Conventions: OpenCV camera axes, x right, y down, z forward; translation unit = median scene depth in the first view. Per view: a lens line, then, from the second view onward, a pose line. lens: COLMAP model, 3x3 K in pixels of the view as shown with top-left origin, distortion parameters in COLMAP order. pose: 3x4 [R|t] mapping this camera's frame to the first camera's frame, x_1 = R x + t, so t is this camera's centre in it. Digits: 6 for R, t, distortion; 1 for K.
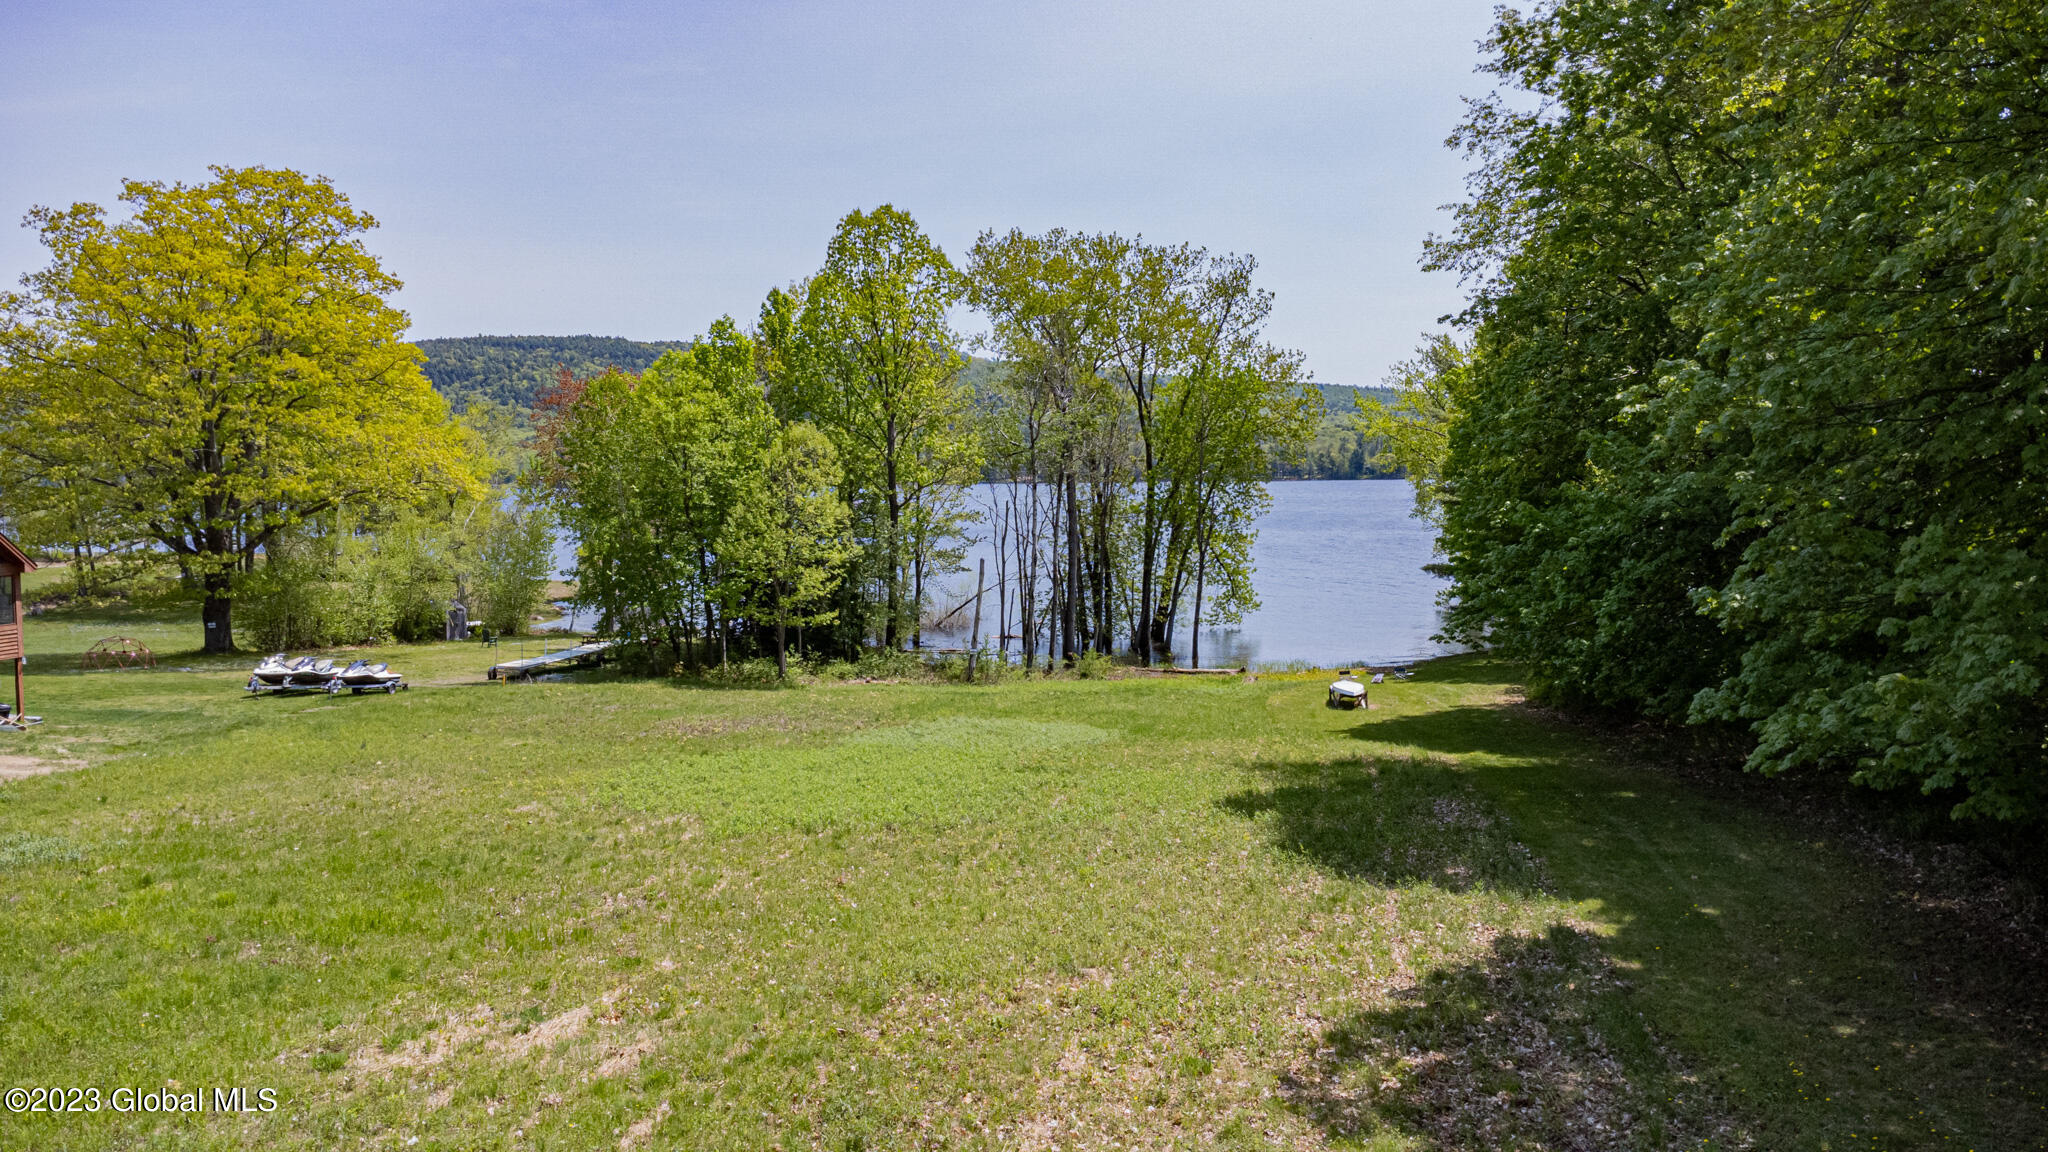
lens RADIAL K [[1479.8, 0, 1035.9], [0, 1479.8, 567.8], [0, 0, 1]] dist [0.037208, -0.059553]
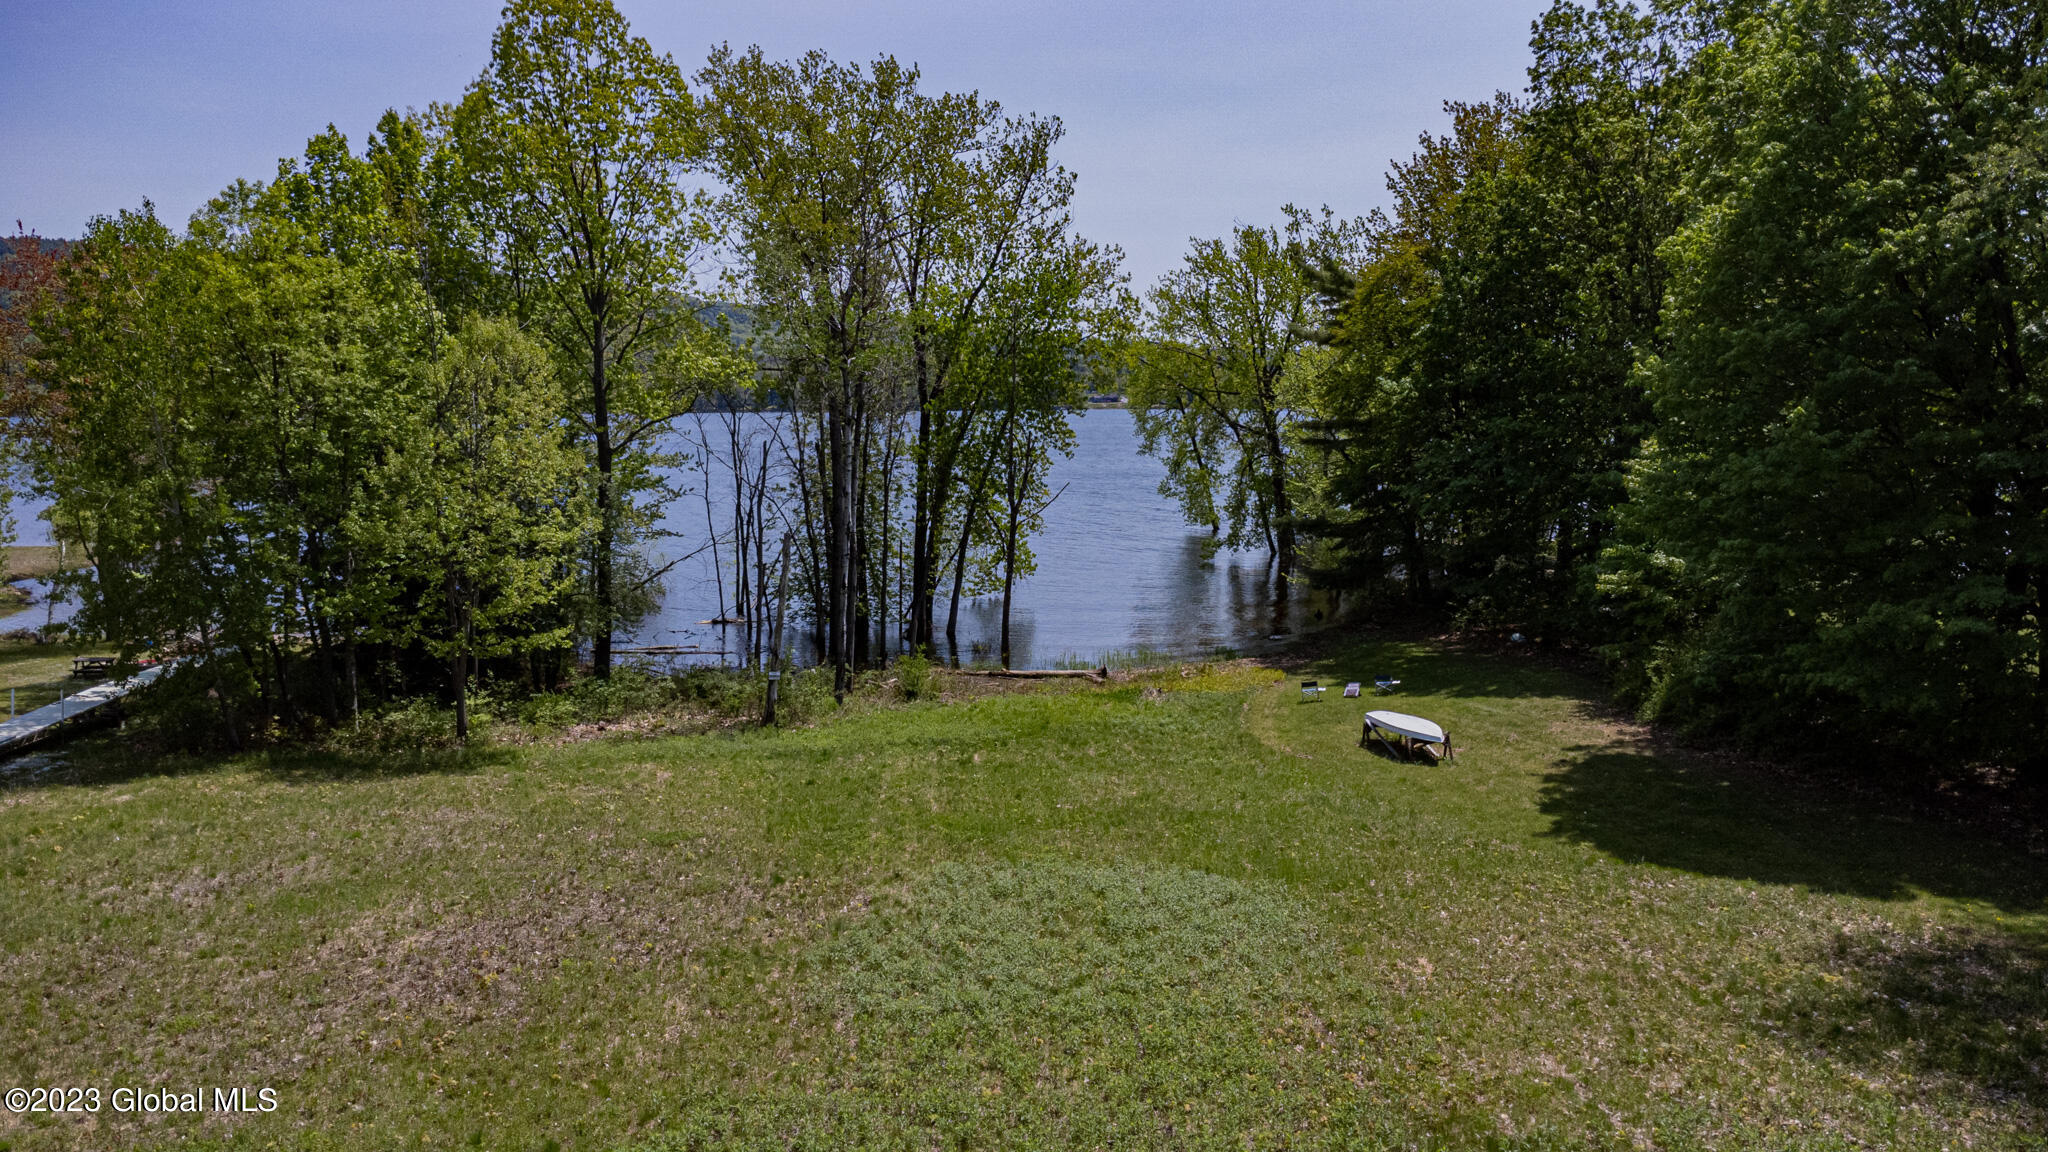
lens RADIAL K [[1446.8, 0, 1012.5], [0, 1446.8, 571.4], [0, 0, 1]] dist [0.060163, -0.066858]
pose [[0.957986, -0.026078, 0.285625, -0.103294], [0.011244, 0.998507, 0.053453, -0.018892], [-0.286593, -0.047996, 0.956849, 0.300831]]
